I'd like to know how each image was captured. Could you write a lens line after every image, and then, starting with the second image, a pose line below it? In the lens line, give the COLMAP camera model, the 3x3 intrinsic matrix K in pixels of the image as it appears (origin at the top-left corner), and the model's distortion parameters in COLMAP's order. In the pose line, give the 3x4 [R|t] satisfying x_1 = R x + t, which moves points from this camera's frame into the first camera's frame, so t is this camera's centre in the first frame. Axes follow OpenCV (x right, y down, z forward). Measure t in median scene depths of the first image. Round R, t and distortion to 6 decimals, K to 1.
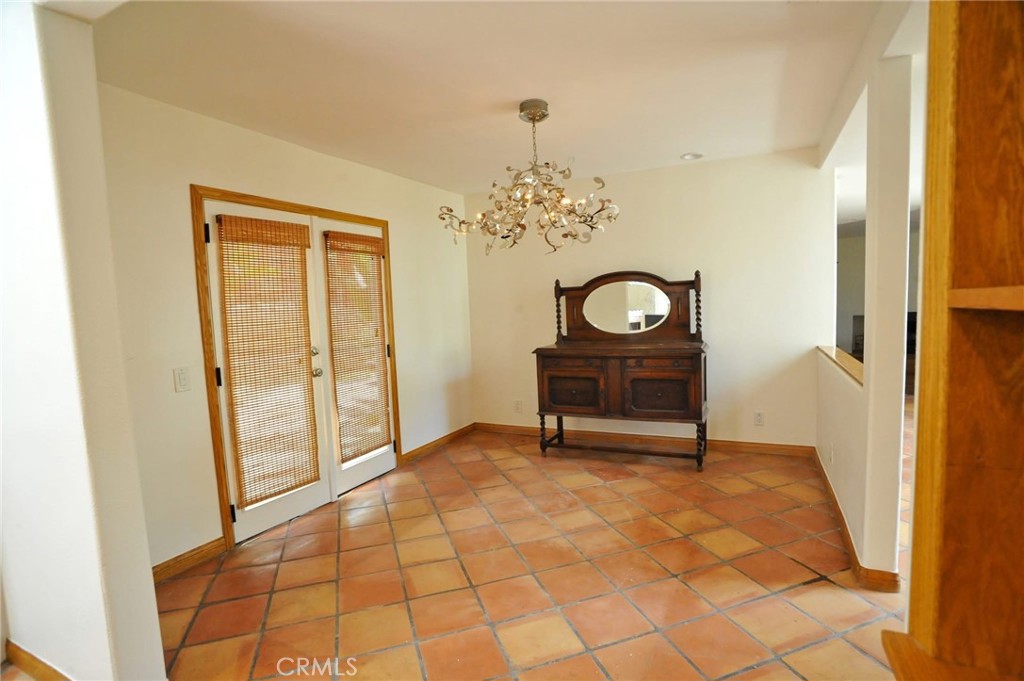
lens RADIAL K [[501.6, 0, 511.8], [0, 501.6, 340.4], [0, 0, 1]] dist [-0.051639, 0.014545]
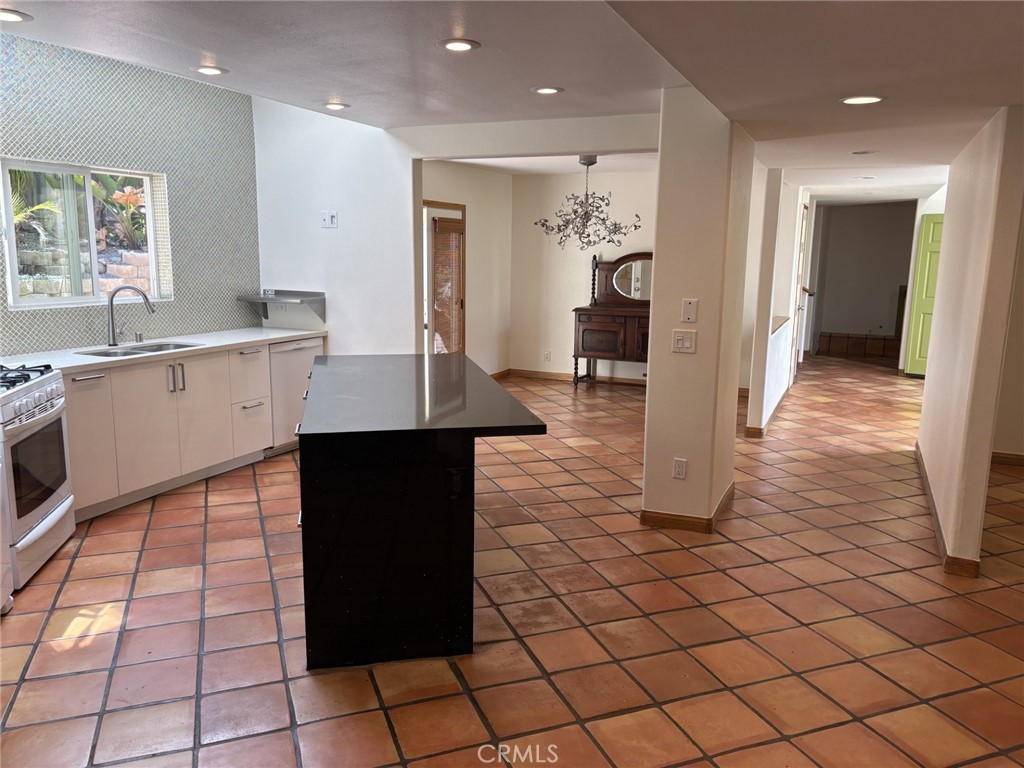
lens RADIAL K [[777.1, 0, 508.0], [0, 777.1, 386.8], [0, 0, 1]] dist [0.046381, -0.058788]
pose [[0.998235, 0.059028, -0.006576, -0.100678], [-0.058153, 0.993894, 0.093766, 0.041166], [0.012070, -0.093218, 0.995573, -1.048048]]
